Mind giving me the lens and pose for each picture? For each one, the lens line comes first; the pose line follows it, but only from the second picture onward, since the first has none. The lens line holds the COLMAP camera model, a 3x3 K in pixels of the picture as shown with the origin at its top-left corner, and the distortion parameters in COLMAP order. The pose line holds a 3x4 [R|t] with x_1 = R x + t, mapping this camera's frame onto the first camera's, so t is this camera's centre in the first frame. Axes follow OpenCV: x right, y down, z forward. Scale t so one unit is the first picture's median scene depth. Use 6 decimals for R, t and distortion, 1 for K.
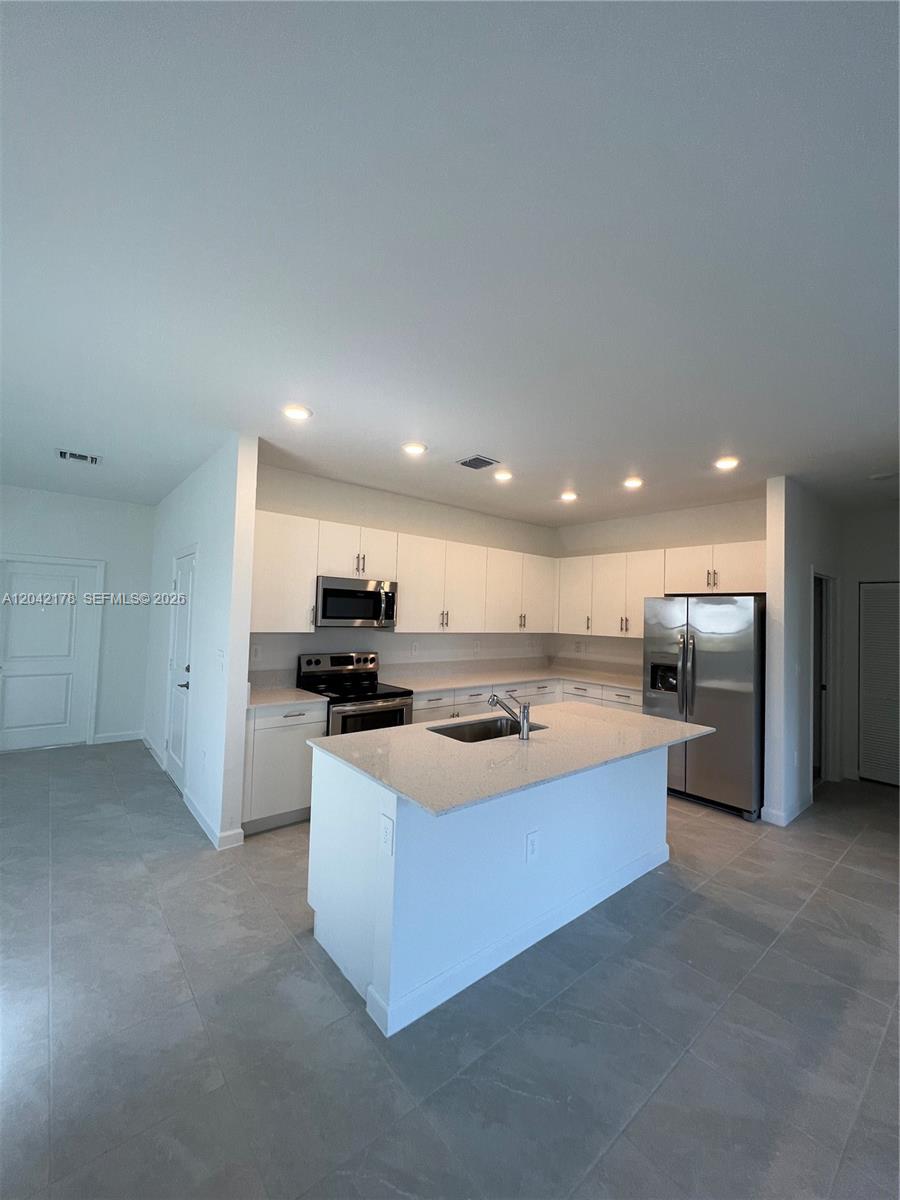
lens RADIAL K [[478.7, 0, 448.8], [0, 478.7, 595.5], [0, 0, 1]] dist [0.001118, 0.000196]
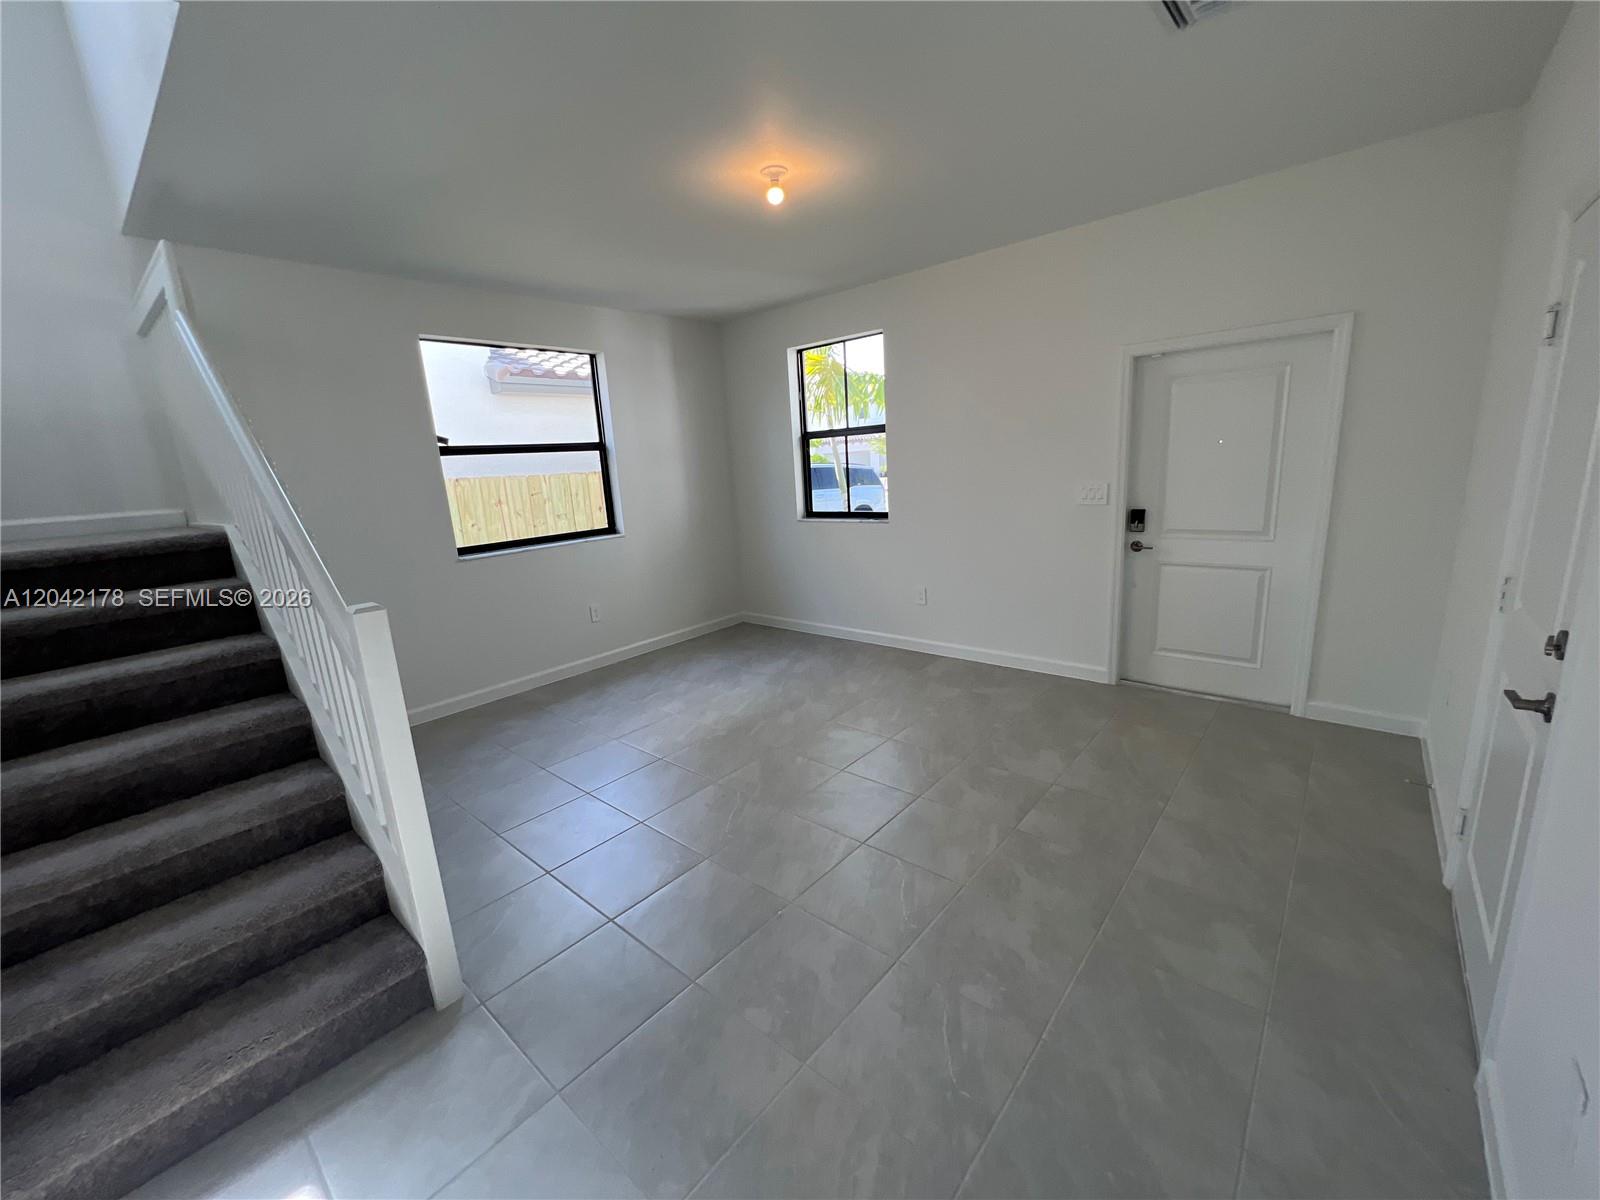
lens RADIAL K [[638.2, 0, 803.5], [0, 638.2, 593.8], [0, 0, 1]] dist [0.001118, 0.000196]
pose [[0.165089, 0.164257, -0.972505, -0.344860], [0.094633, 0.978847, 0.181393, 0.035825], [0.981728, -0.121977, 0.146053, 0.674884]]
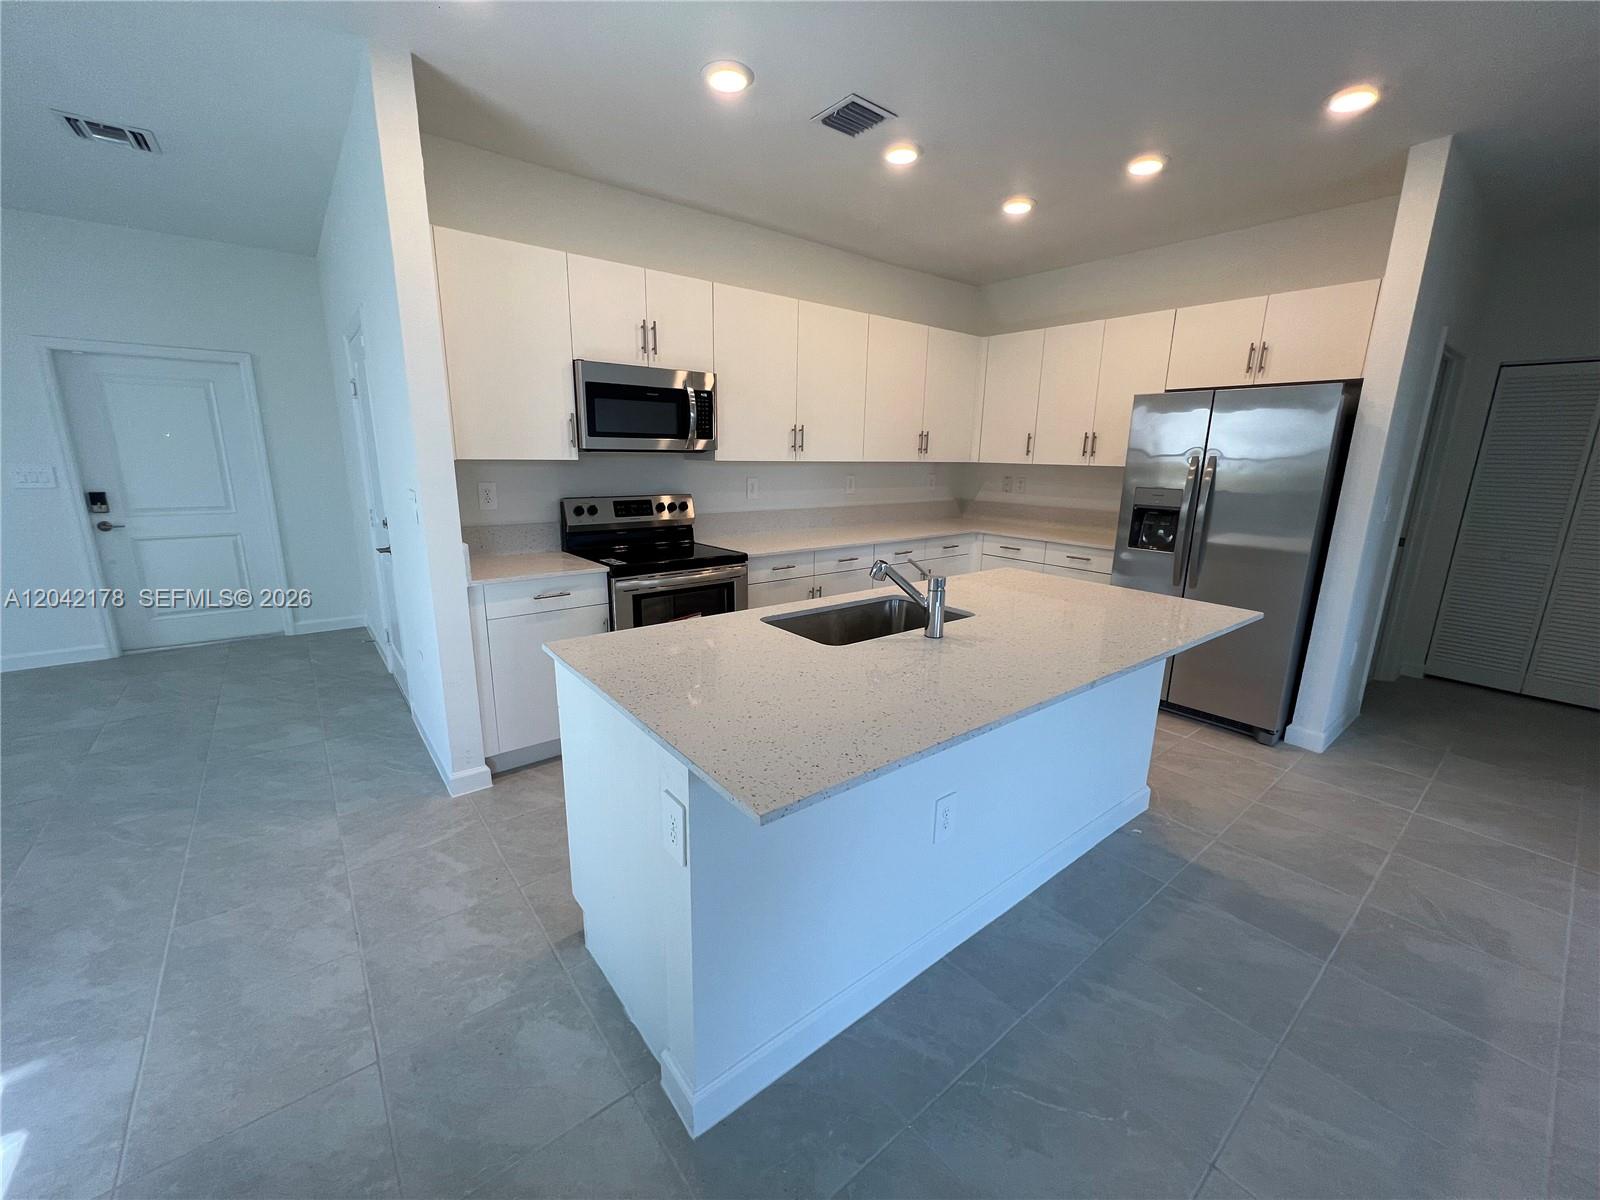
lens RADIAL K [[638.2, 0, 800.8], [0, 638.2, 595.5], [0, 0, 1]] dist [0.001118, 0.000196]
pose [[0.999760, -0.009545, -0.019705, 0.012410], [0.014339, 0.965557, 0.259796, 0.041810], [0.016547, -0.260016, 0.965462, 0.215861]]
